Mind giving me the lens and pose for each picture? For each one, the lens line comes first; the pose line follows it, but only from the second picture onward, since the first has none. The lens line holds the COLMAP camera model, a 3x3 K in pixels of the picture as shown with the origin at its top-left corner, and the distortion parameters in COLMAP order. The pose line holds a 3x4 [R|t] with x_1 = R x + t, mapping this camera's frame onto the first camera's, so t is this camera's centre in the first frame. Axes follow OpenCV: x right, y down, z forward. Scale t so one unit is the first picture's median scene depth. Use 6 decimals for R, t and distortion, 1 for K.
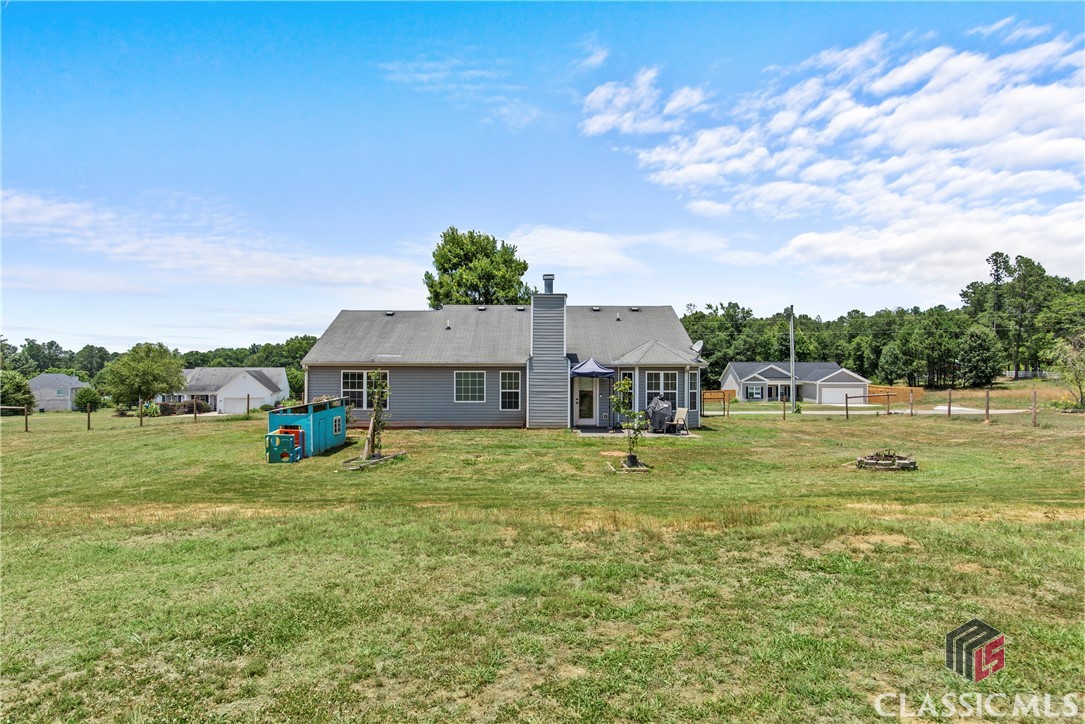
lens RADIAL K [[609.1, 0, 542.5], [0, 609.1, 362.0], [0, 0, 1]] dist [-0.000695, 0.000098]
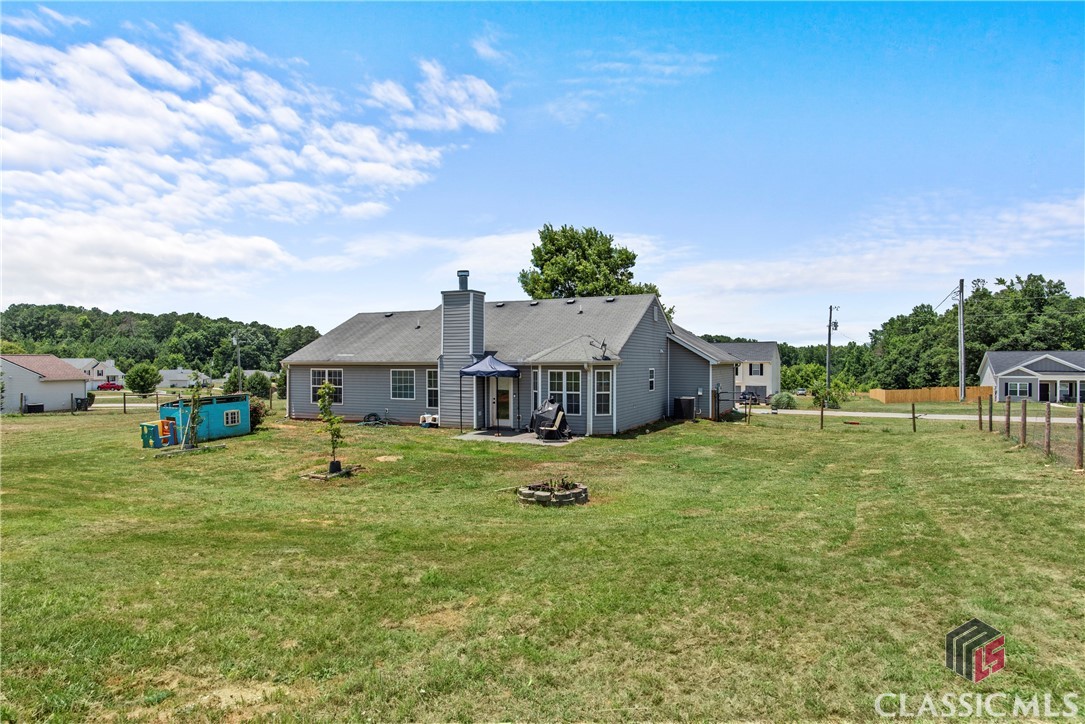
lens RADIAL K [[609.1, 0, 542.5], [0, 609.1, 362.0], [0, 0, 1]] dist [-0.000695, 0.000098]
pose [[0.907257, -0.004271, -0.420555, 0.530926], [0.010286, 0.999875, 0.012034, -0.007846], [0.420451, -0.015244, 0.907187, 0.159763]]
